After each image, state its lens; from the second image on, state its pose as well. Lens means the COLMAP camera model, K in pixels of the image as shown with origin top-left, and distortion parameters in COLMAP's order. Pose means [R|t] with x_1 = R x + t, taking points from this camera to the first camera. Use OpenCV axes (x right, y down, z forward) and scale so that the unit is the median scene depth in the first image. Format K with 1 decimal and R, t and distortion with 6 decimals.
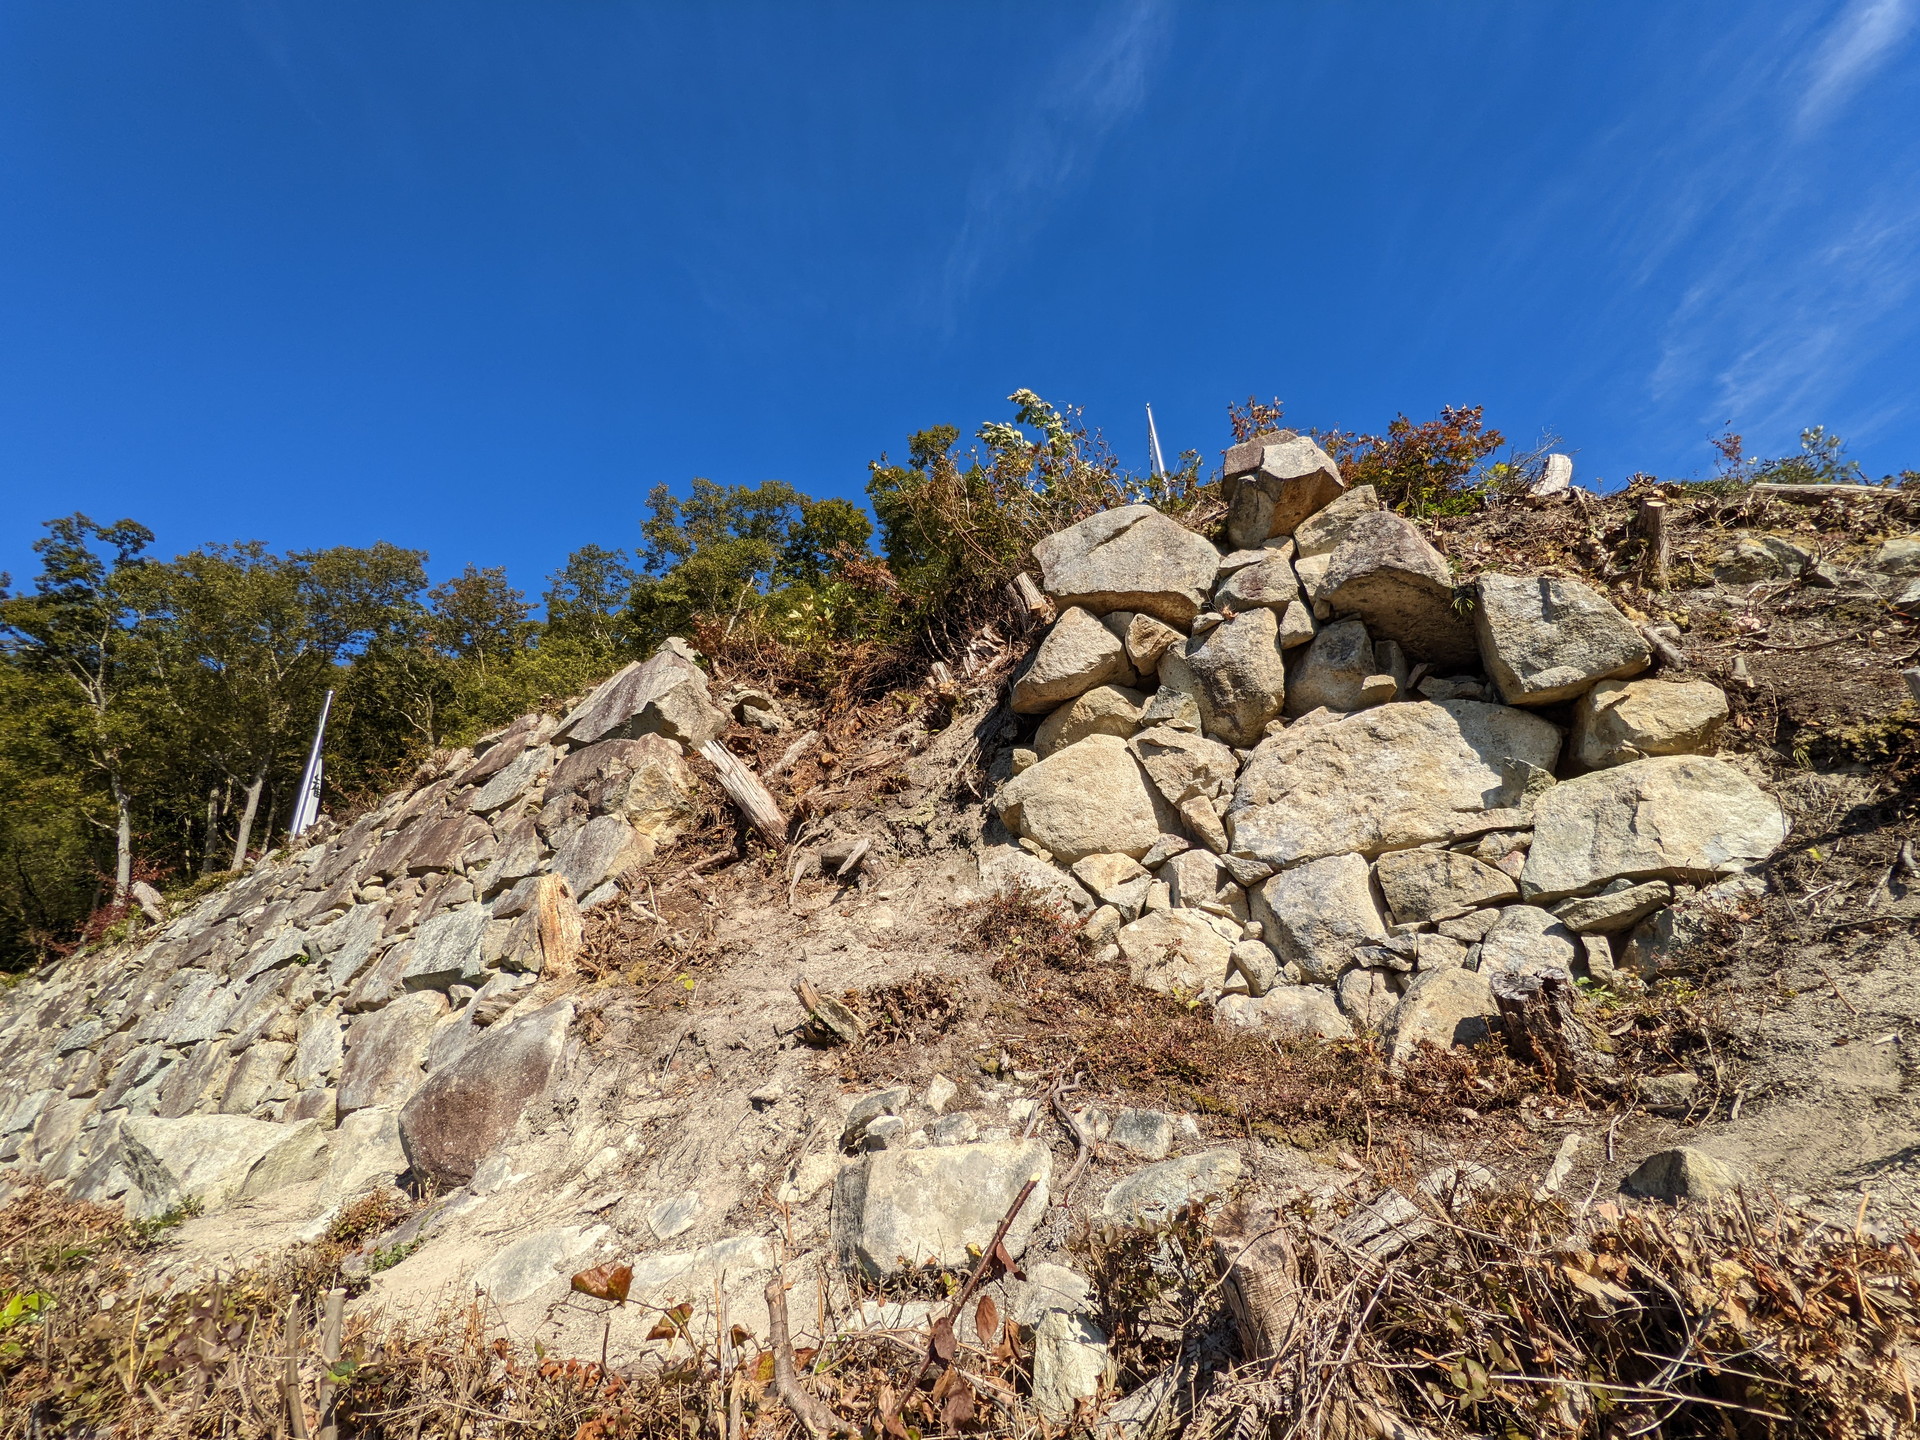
lens RADIAL K [[915.3, 0, 952.1], [0, 915.3, 718.2], [0, 0, 1]] dist [-0.006335, 0.008257]
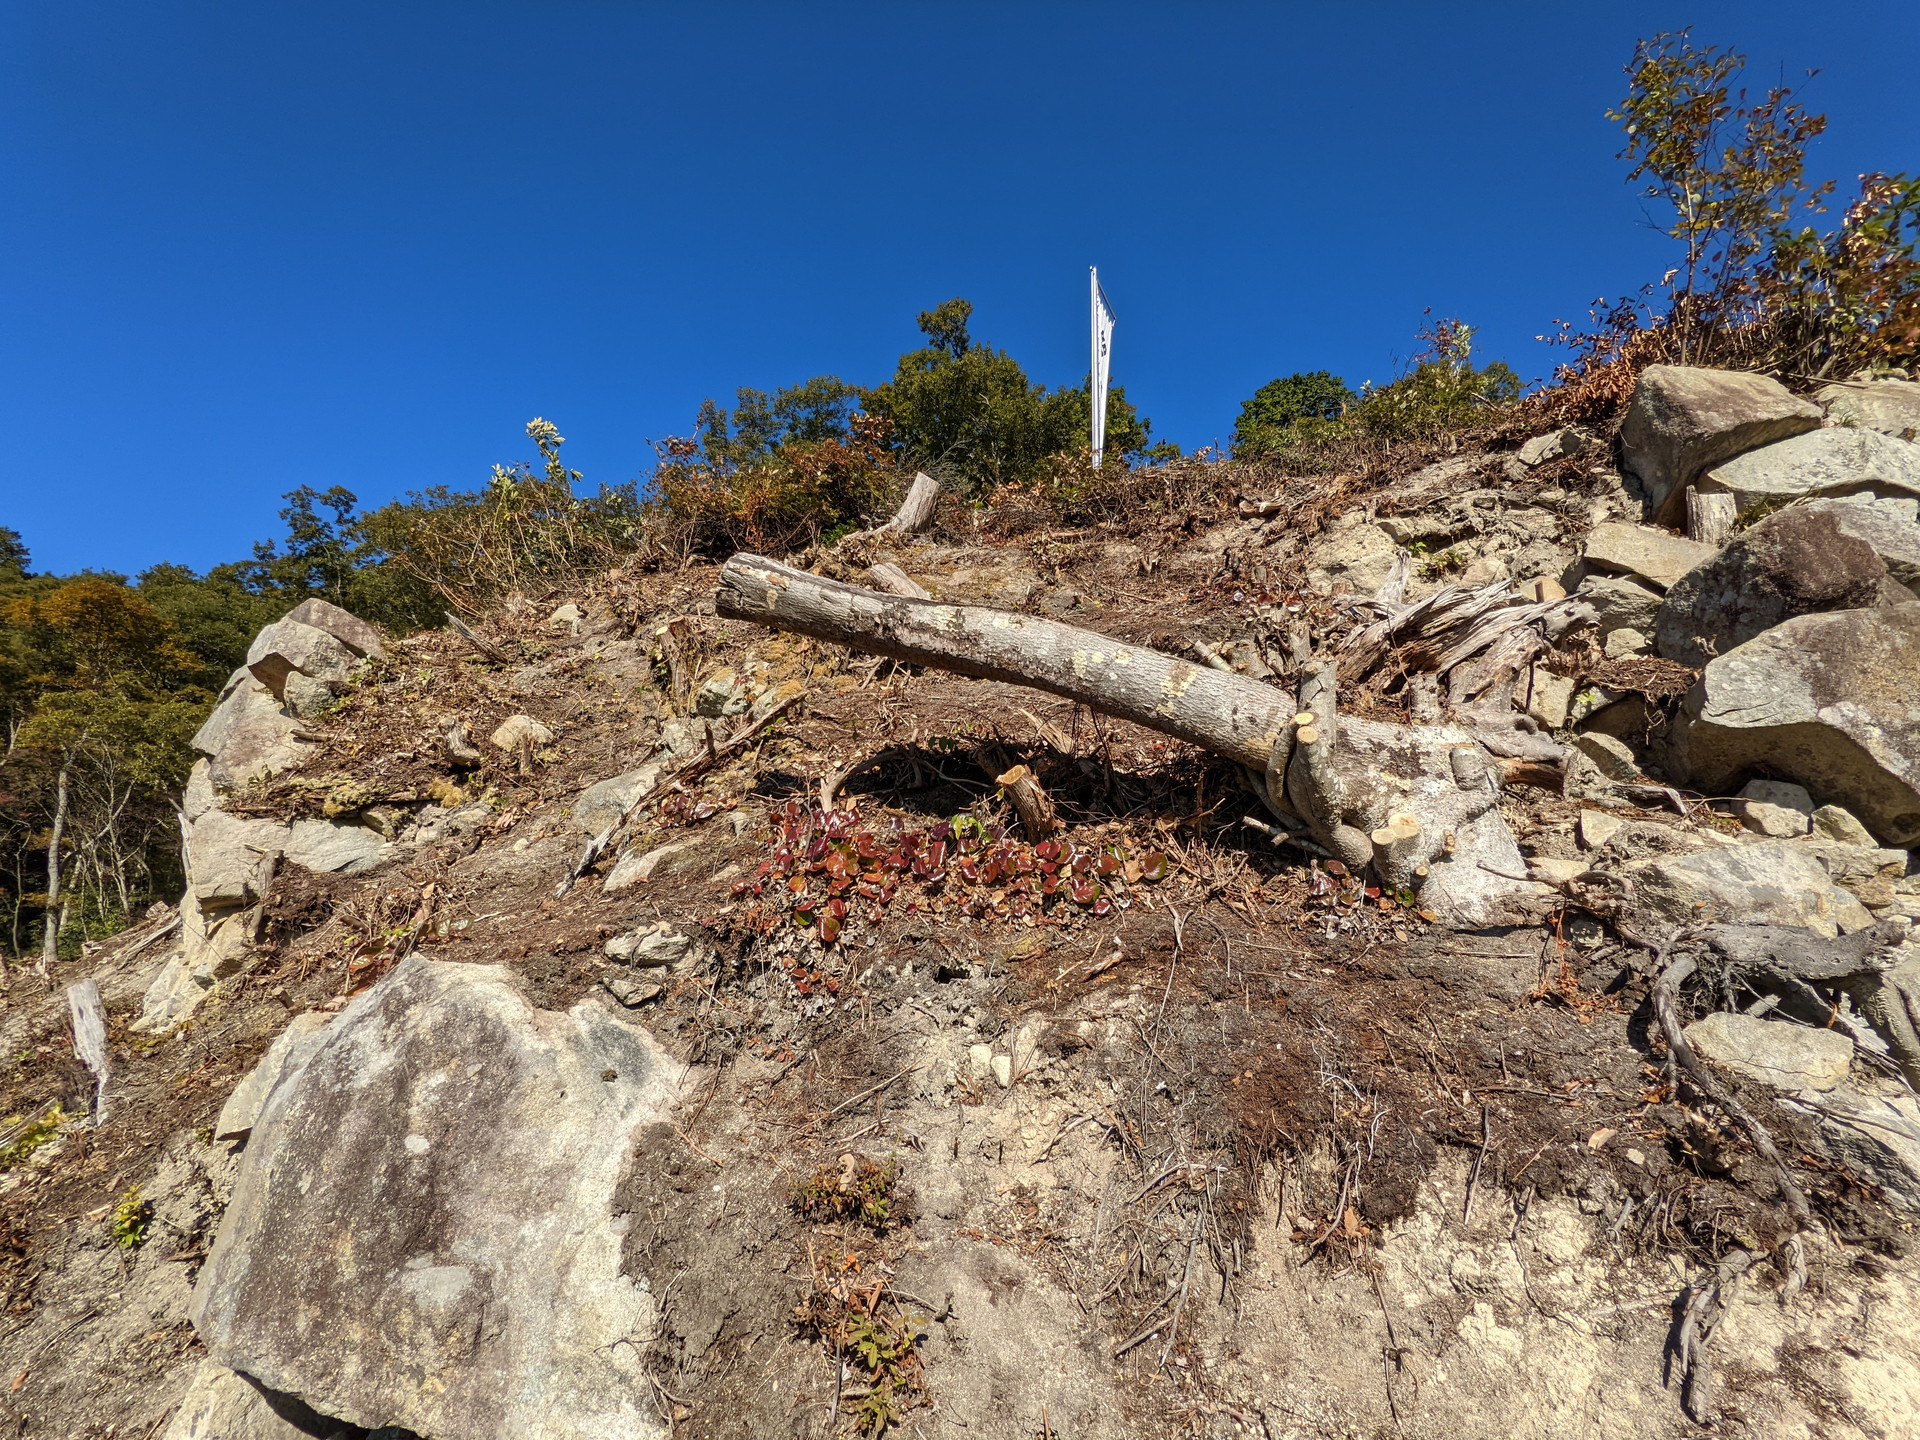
lens RADIAL K [[915.3, 0, 955.2], [0, 915.3, 716.1], [0, 0, 1]] dist [-0.006335, 0.008257]
pose [[0.953782, -0.024826, -0.299472, 1.465224], [0.078451, 0.982592, 0.168401, -0.309773], [0.290078, -0.184111, 0.939126, 0.194684]]
